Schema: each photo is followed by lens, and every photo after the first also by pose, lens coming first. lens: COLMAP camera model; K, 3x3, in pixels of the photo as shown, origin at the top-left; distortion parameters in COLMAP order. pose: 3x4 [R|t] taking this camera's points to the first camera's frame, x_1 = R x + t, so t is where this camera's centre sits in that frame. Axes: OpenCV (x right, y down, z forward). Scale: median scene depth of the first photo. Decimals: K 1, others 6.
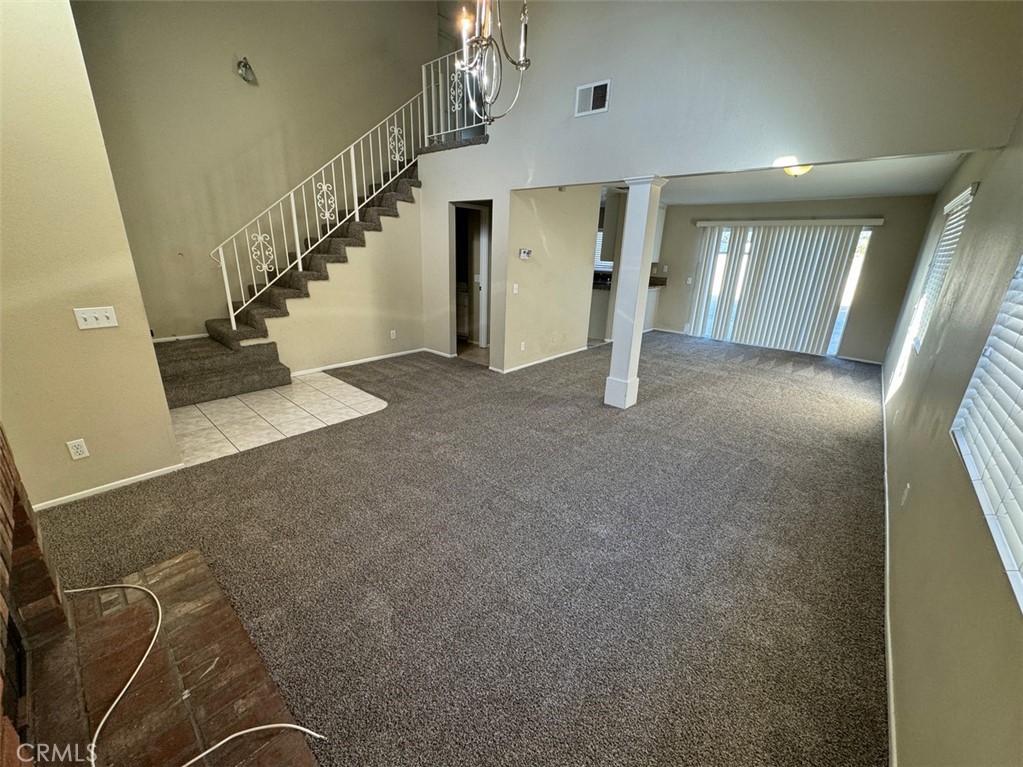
lens RADIAL K [[407.6, 0, 511.5], [0, 407.6, 382.6], [0, 0, 1]] dist [-0.003040, 0.000876]
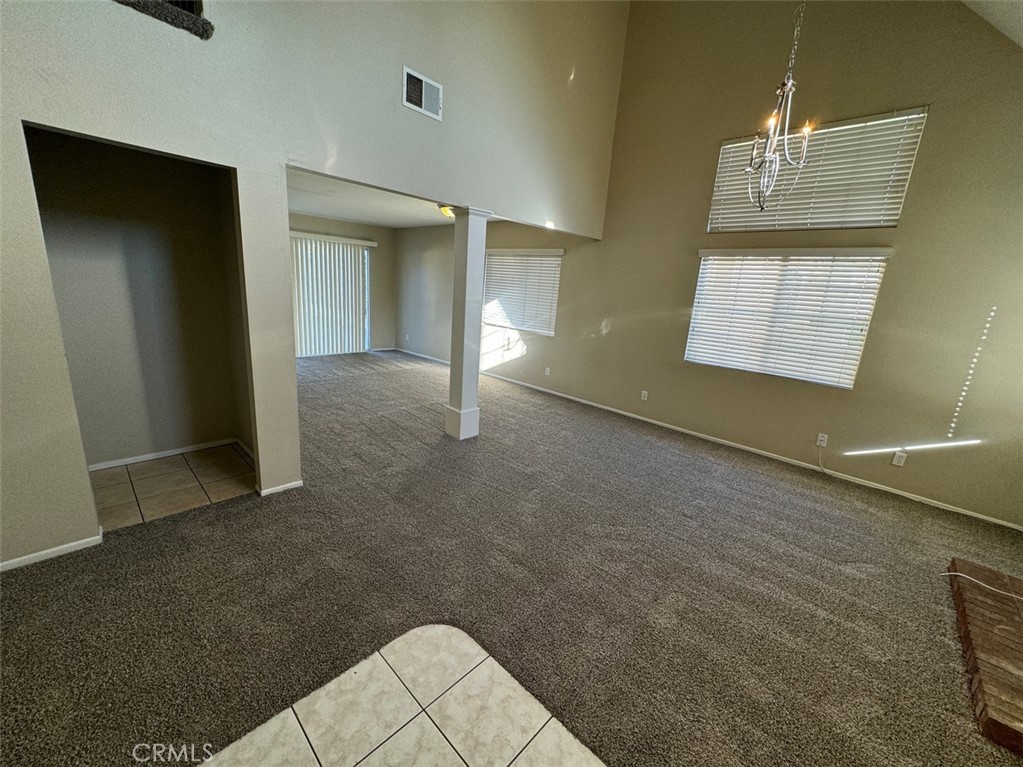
lens RADIAL K [[407.6, 0, 511.5], [0, 407.6, 382.6], [0, 0, 1]] dist [-0.003040, 0.000876]
pose [[0.037994, -0.265063, 0.963482, -0.569995], [0.243050, 0.937675, 0.248379, -0.248437], [-0.969269, 0.224737, 0.100049, 0.685600]]
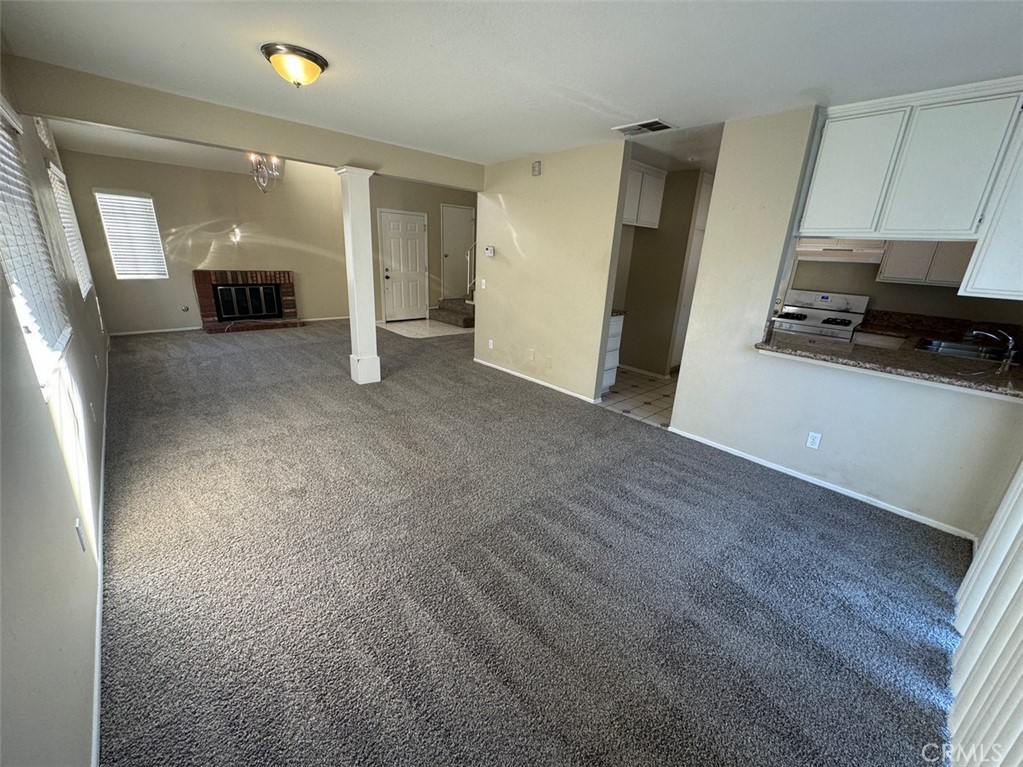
lens RADIAL K [[407.6, 0, 511.5], [0, 407.6, 382.6], [0, 0, 1]] dist [-0.003040, 0.000876]
pose [[-0.110310, 0.267737, -0.957157, 1.120552], [-0.356984, 0.888097, 0.289561, -0.351912], [0.927574, 0.373631, -0.002388, 1.224461]]
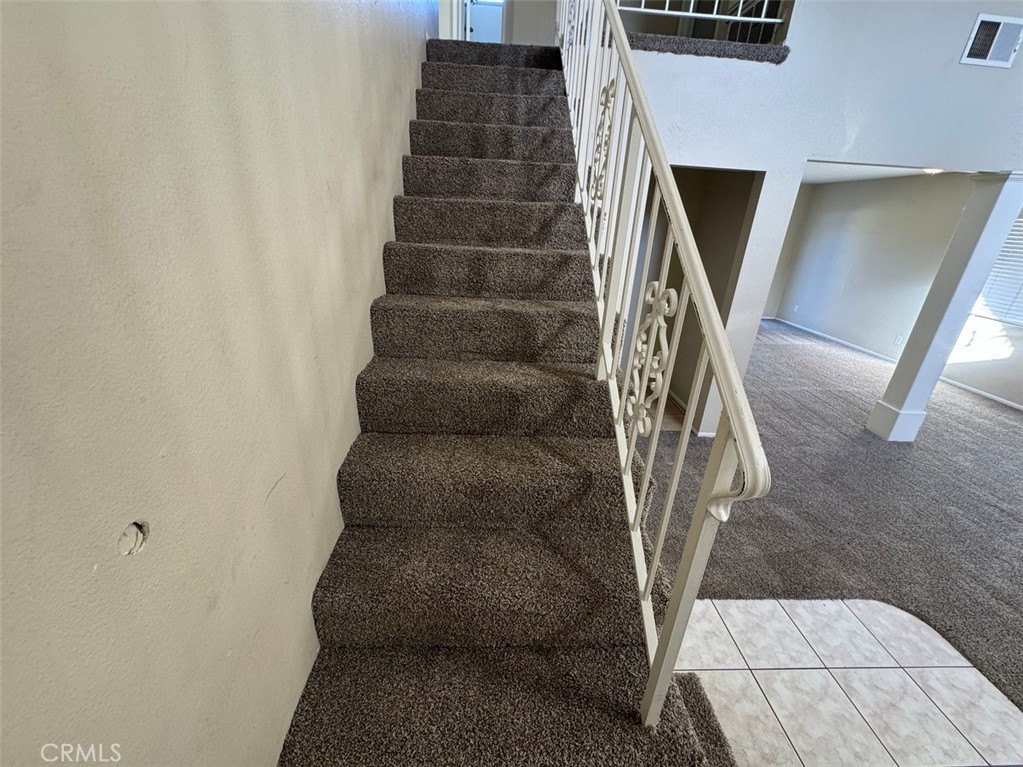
lens RADIAL K [[407.6, 0, 511.5], [0, 407.6, 382.6], [0, 0, 1]] dist [-0.003040, 0.000876]
pose [[0.719494, -0.267551, 0.640894, -0.758191], [0.193102, 0.963495, 0.185441, -0.335643], [-0.667113, -0.009666, 0.744894, 0.802774]]
